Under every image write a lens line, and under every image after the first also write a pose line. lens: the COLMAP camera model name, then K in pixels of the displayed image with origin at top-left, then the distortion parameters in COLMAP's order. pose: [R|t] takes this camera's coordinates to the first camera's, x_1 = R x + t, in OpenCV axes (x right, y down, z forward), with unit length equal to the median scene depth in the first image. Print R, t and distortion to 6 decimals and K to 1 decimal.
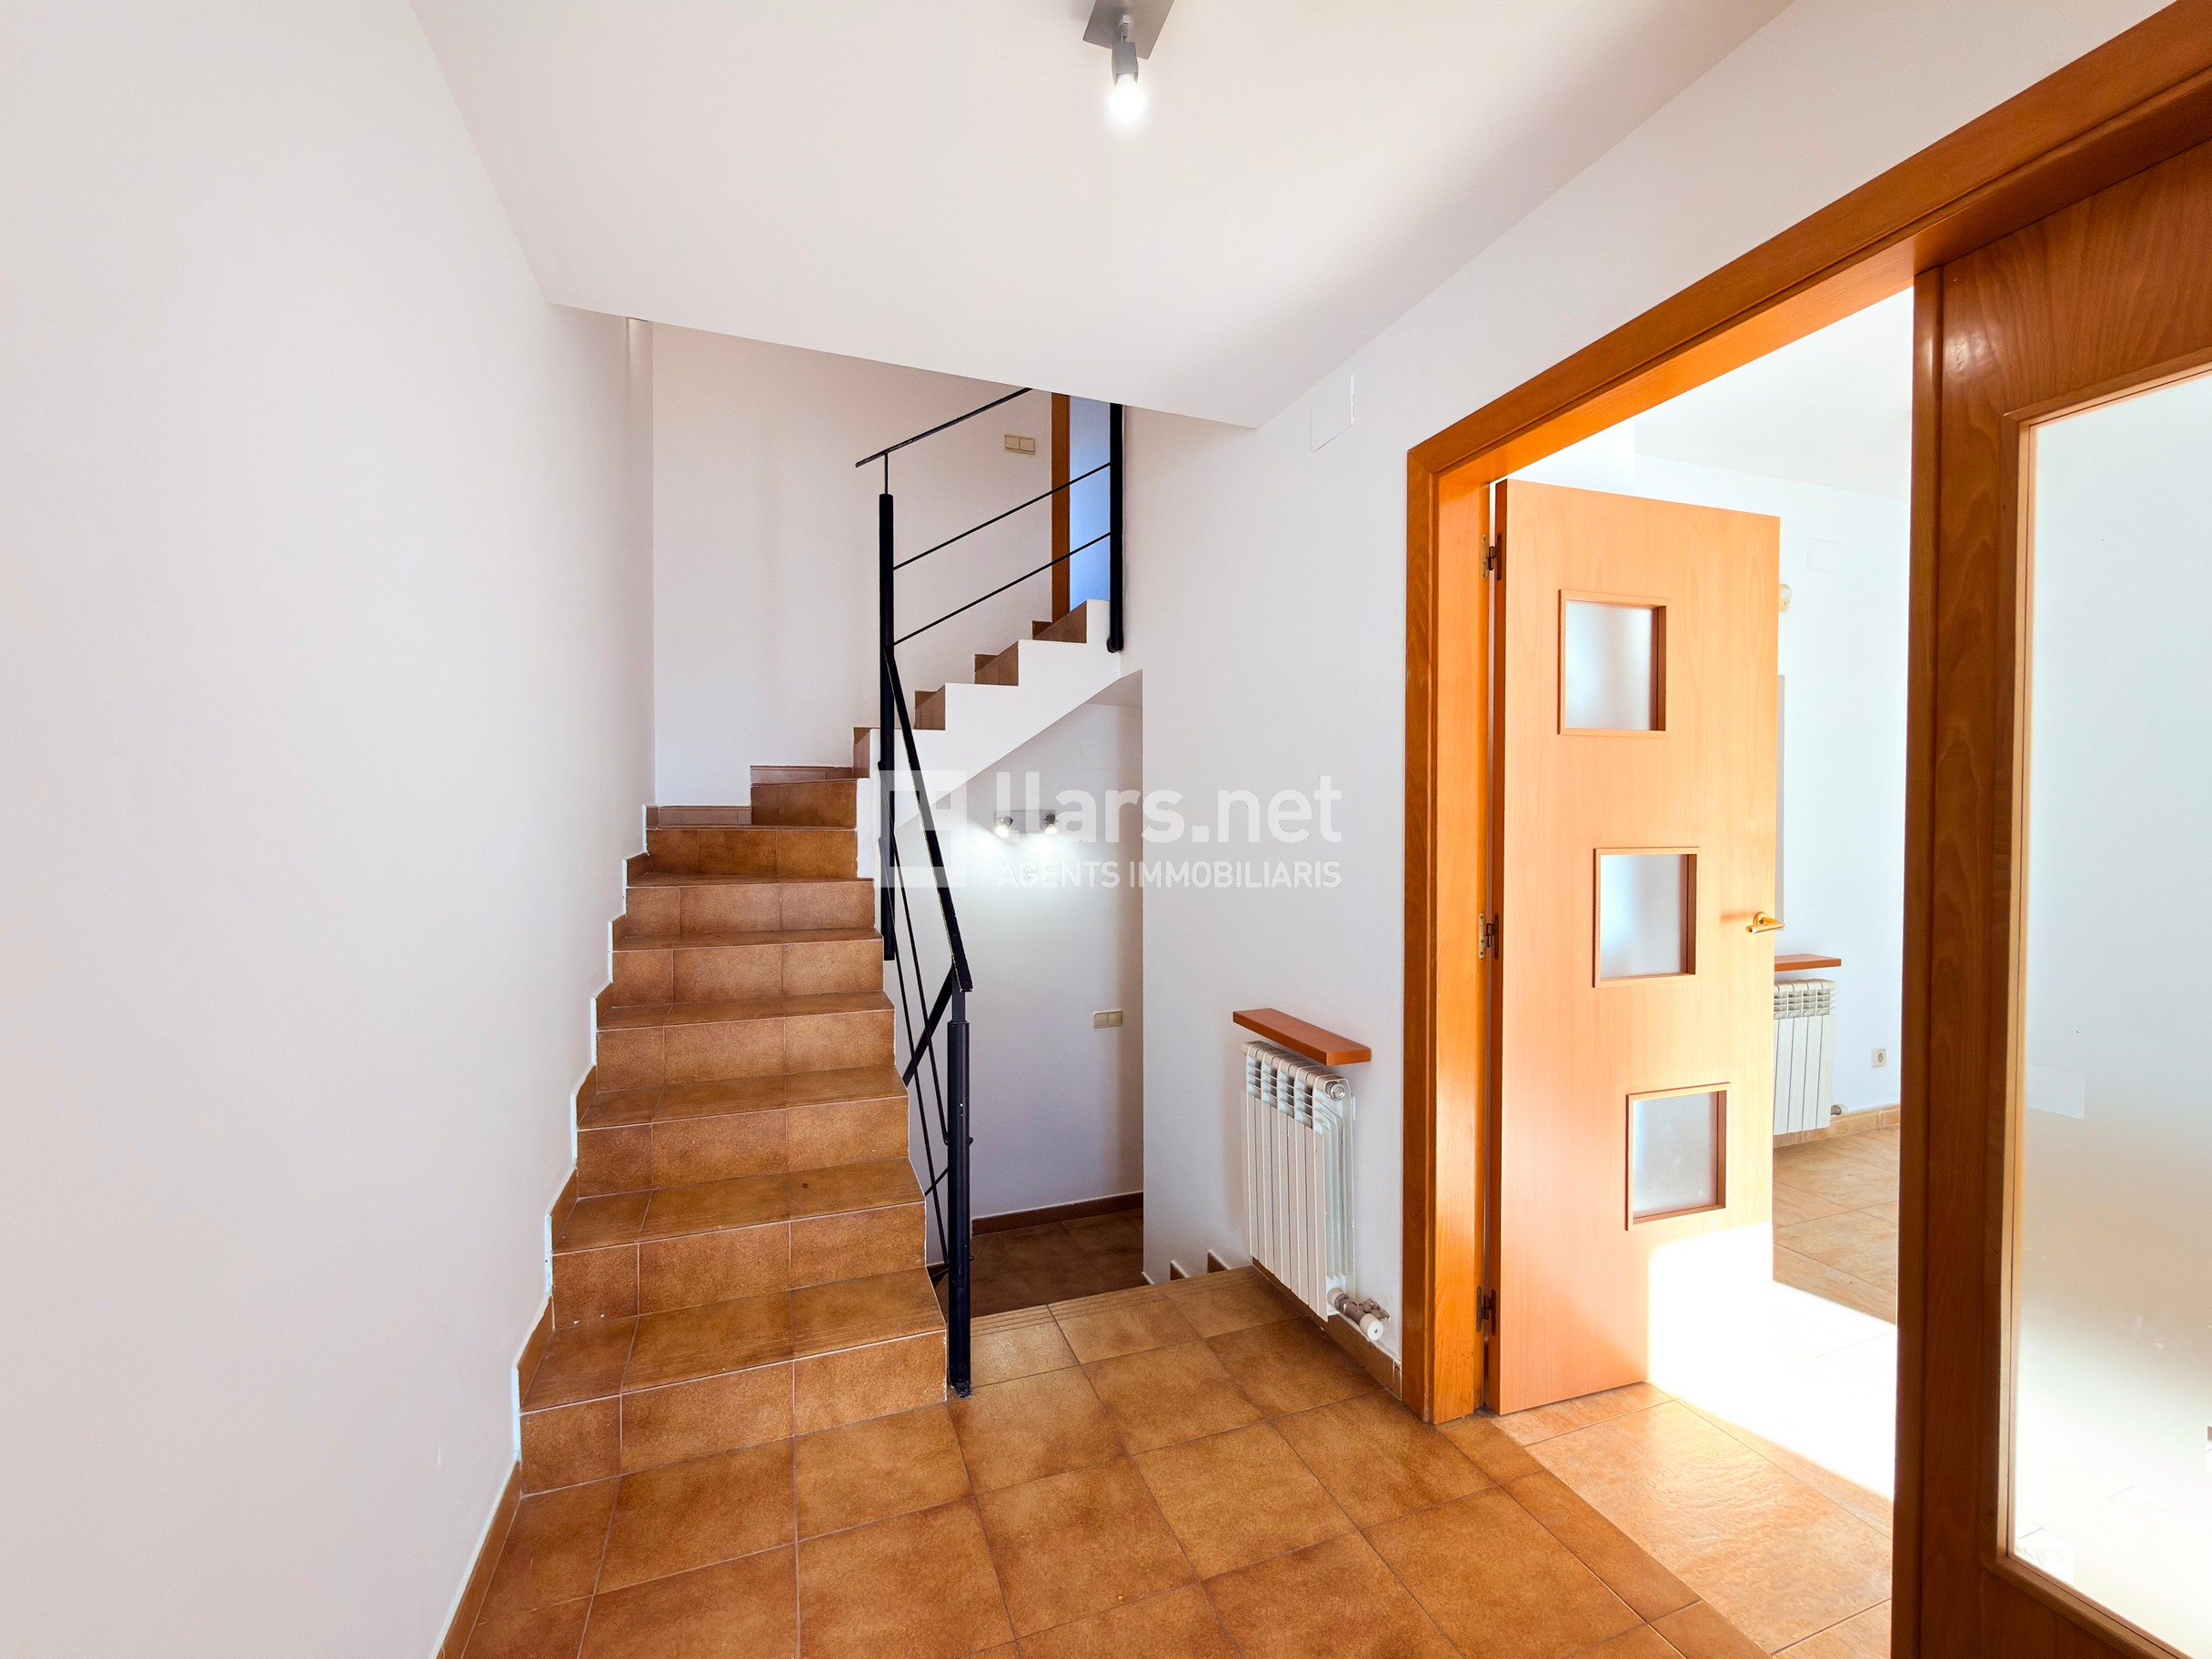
lens RADIAL K [[900.5, 0, 1110.1], [0, 900.5, 831.2], [0, 0, 1]] dist [0.000011, 0.000409]
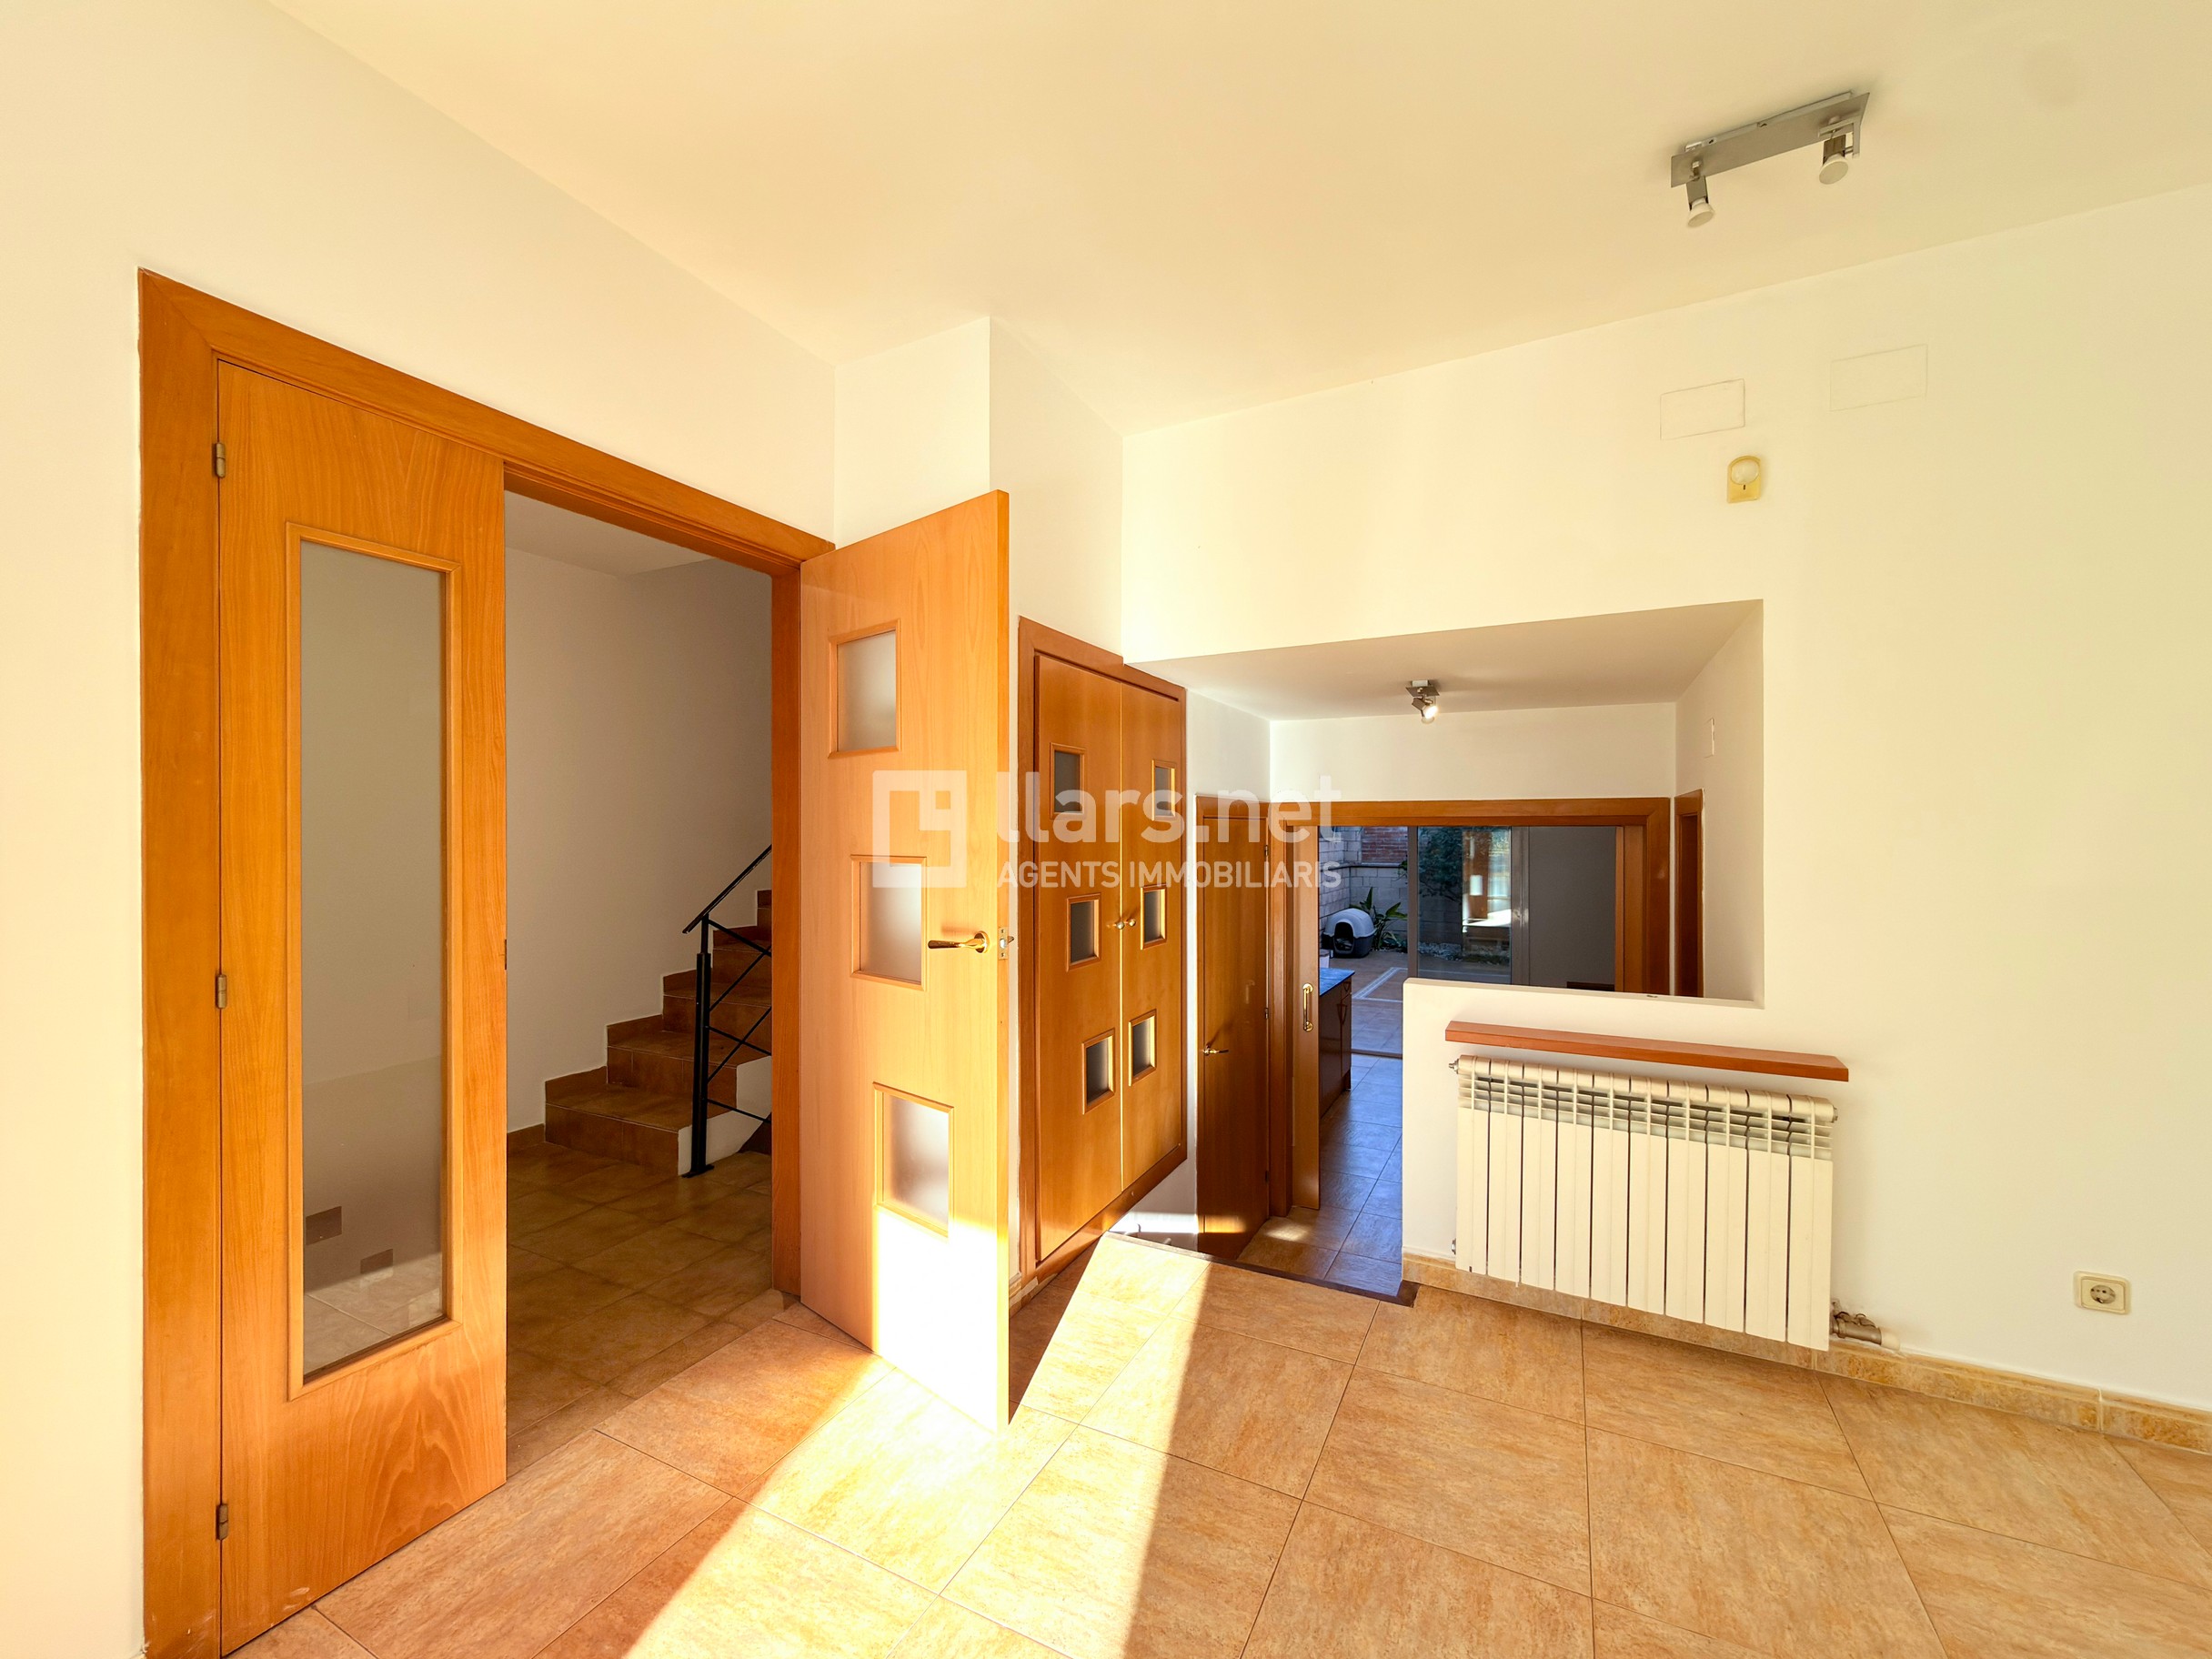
lens RADIAL K [[872.5, 0, 1103.8], [0, 872.5, 837.4], [0, 0, 1]] dist [-0.001234, -0.000194]
pose [[0.673855, -0.000237, -0.738863, 0.933758], [-0.000552, 1.000000, -0.000824, -0.006368], [0.738863, 0.000963, 0.673855, 0.277966]]
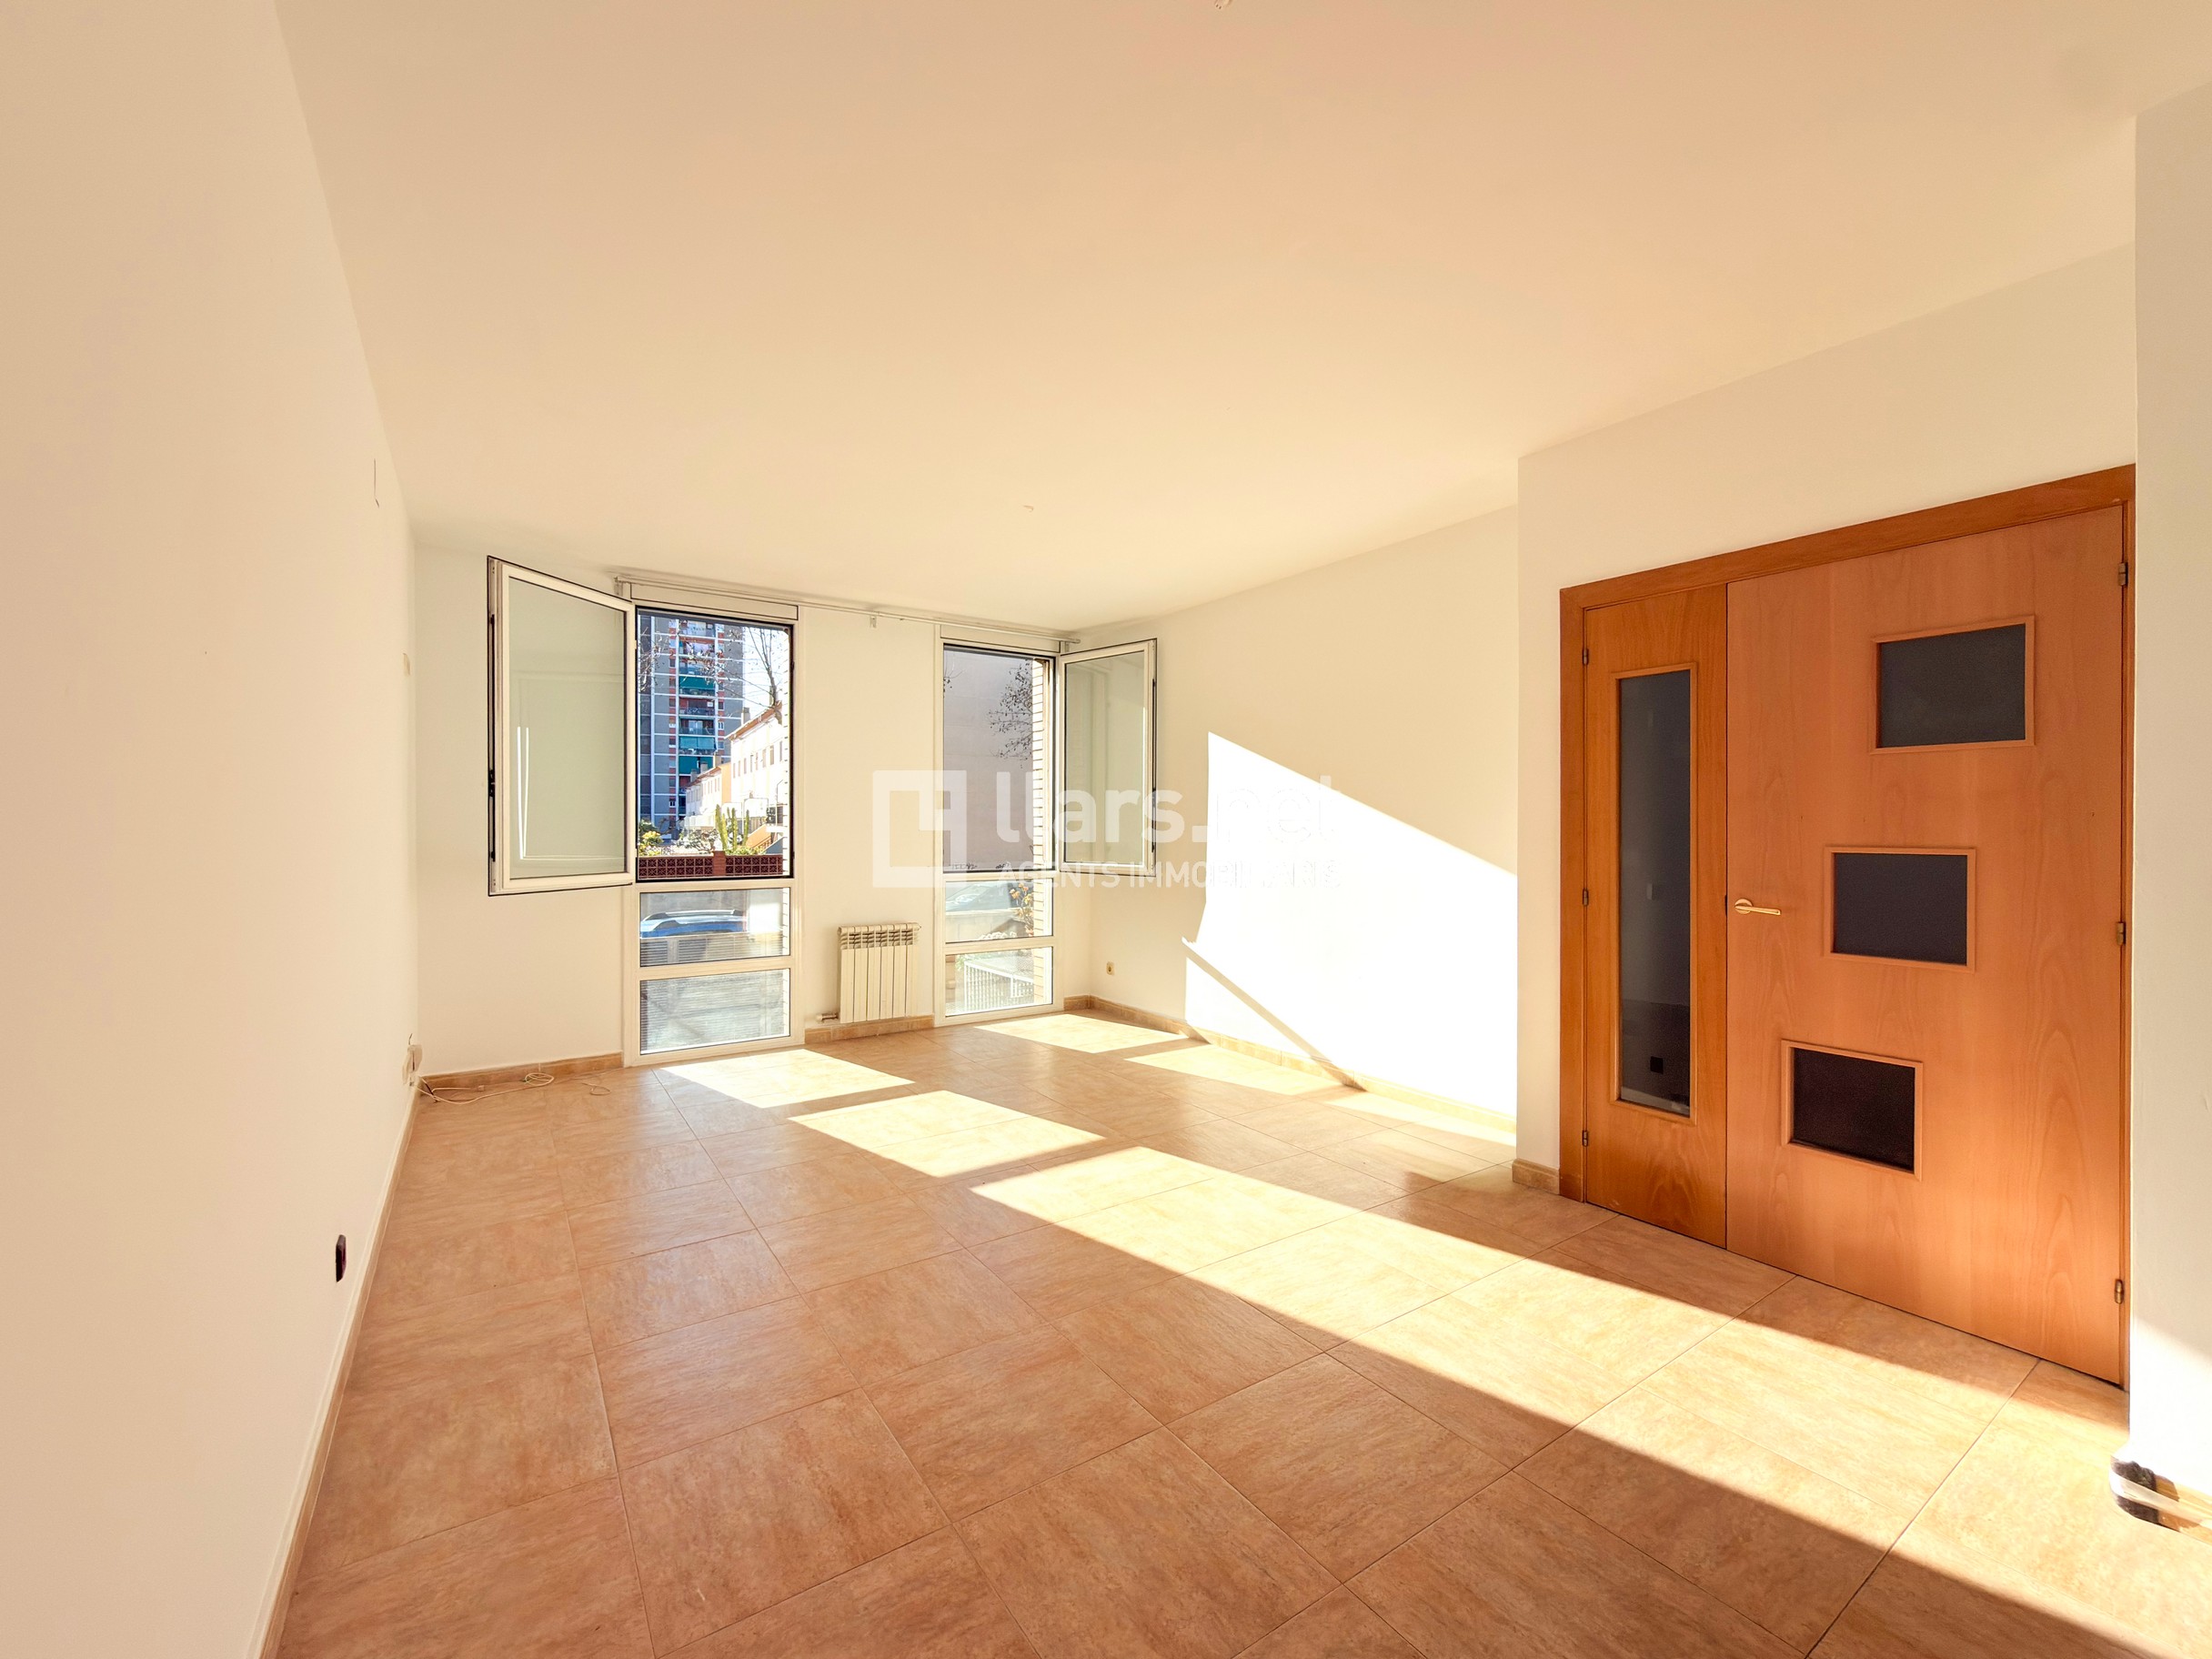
lens RADIAL K [[900.5, 0, 1110.1], [0, 900.5, 831.2], [0, 0, 1]] dist [0.000011, 0.000409]
pose [[-0.970116, -0.003329, -0.242617, 1.053004], [-0.005608, 0.999946, 0.008704, -0.007599], [0.242575, 0.009804, -0.970083, 1.016189]]
